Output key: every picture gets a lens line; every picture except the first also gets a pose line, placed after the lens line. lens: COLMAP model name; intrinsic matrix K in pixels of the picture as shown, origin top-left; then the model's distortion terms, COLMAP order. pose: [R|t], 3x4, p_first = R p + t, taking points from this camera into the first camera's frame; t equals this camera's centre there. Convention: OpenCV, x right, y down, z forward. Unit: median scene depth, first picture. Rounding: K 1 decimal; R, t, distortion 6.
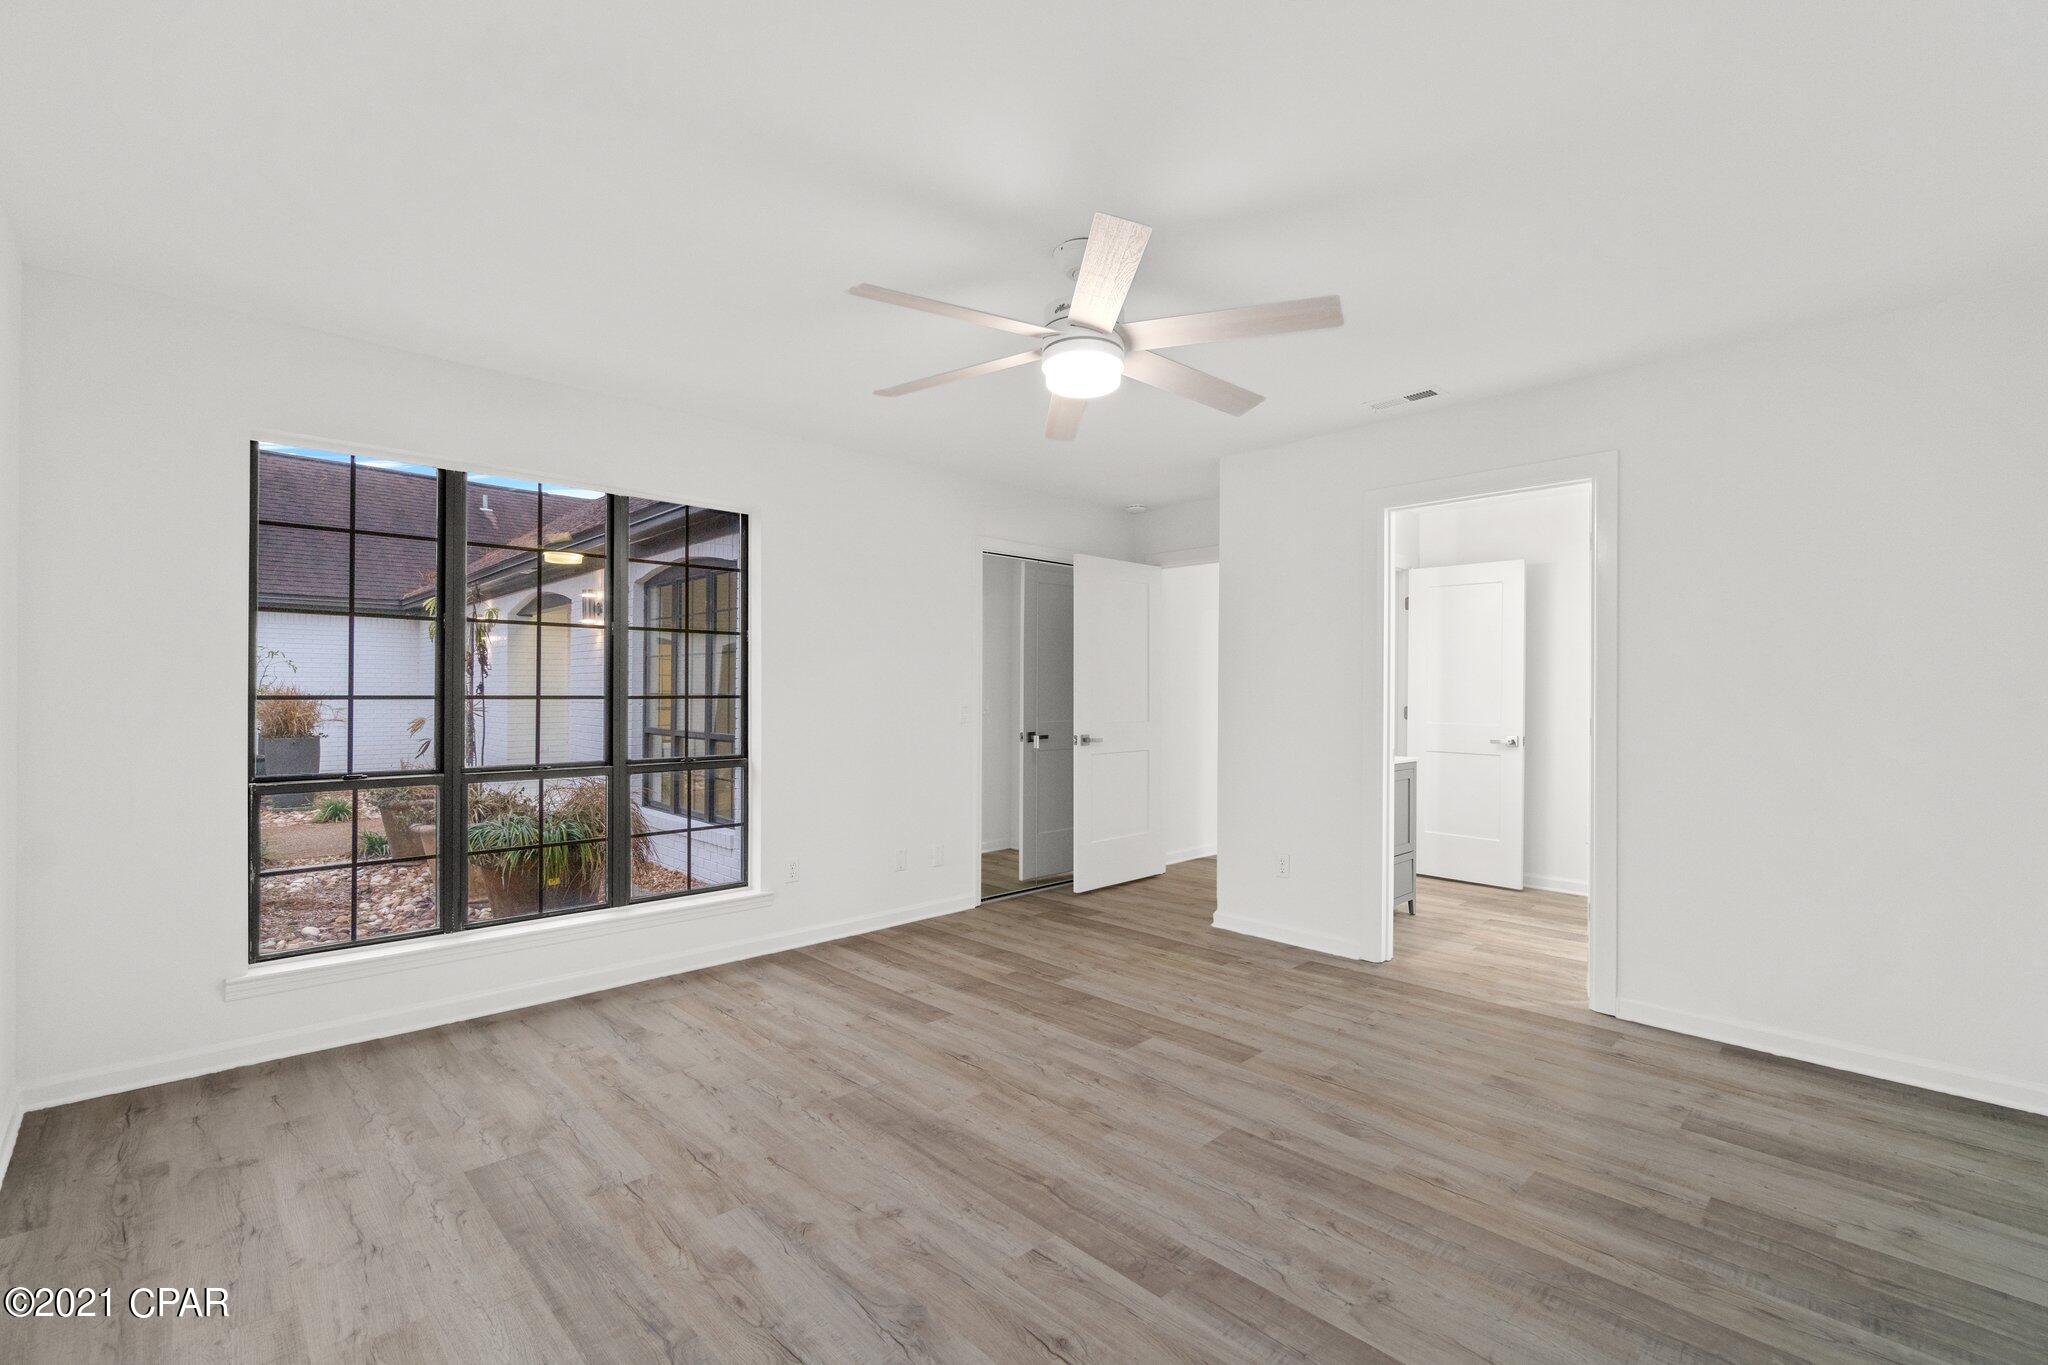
lens RADIAL K [[901.2, 0, 1039.8], [0, 901.2, 693.5], [0, 0, 1]] dist [-0.003511, -0.000245]
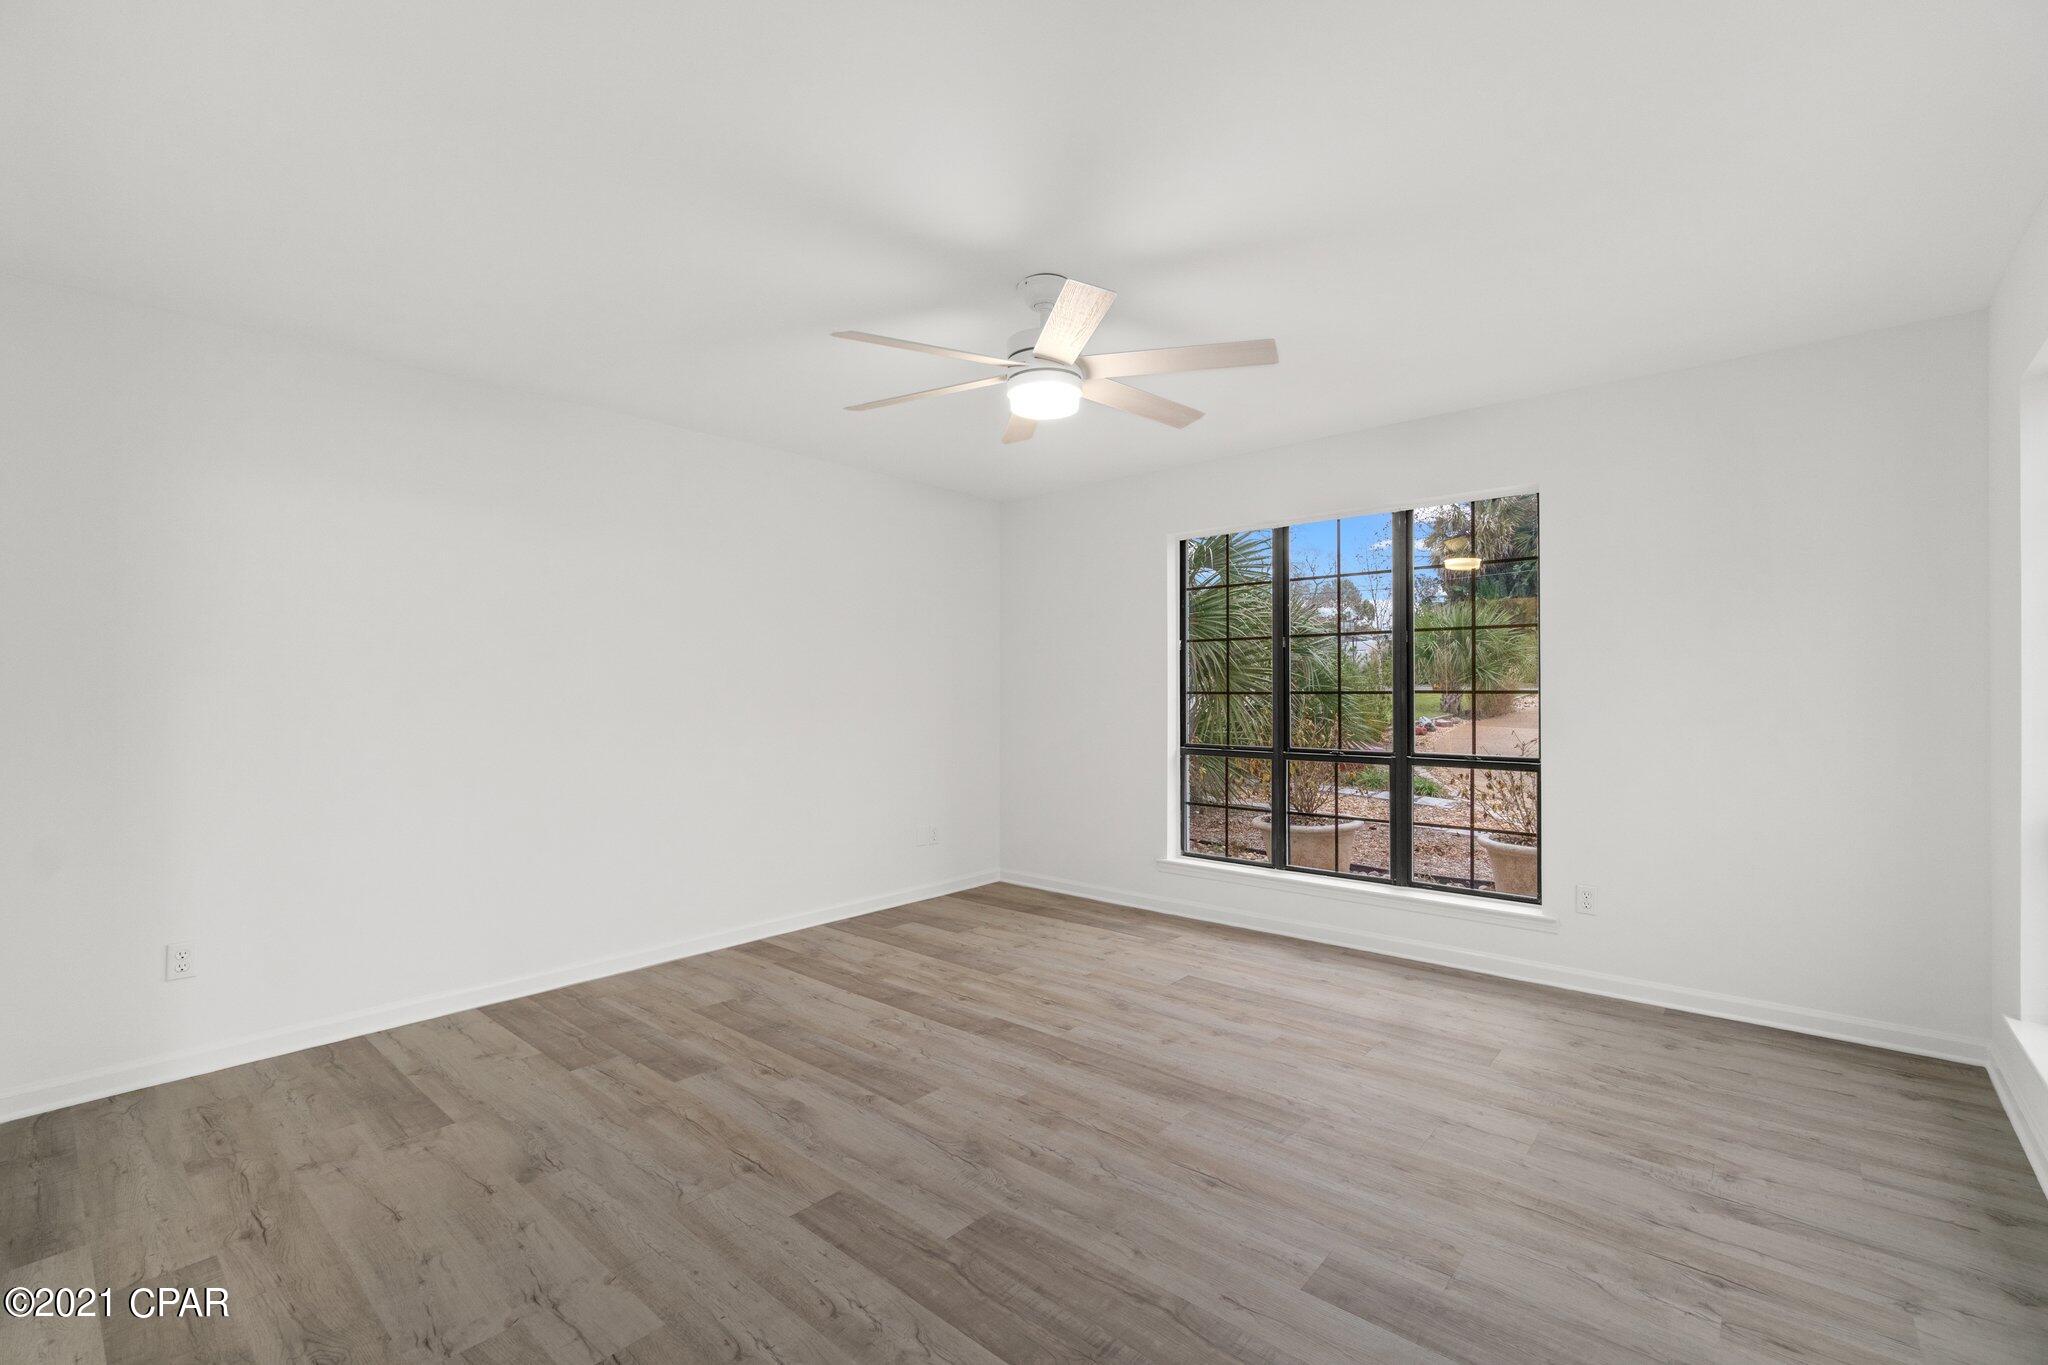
lens RADIAL K [[901.2, 0, 1039.8], [0, 901.2, 693.5], [0, 0, 1]] dist [-0.003511, -0.000245]
pose [[-0.996688, -0.000754, -0.081316, 0.143134], [-0.000792, 1.000000, 0.000431, 0.000162], [0.081315, 0.000494, -0.996688, 2.087374]]
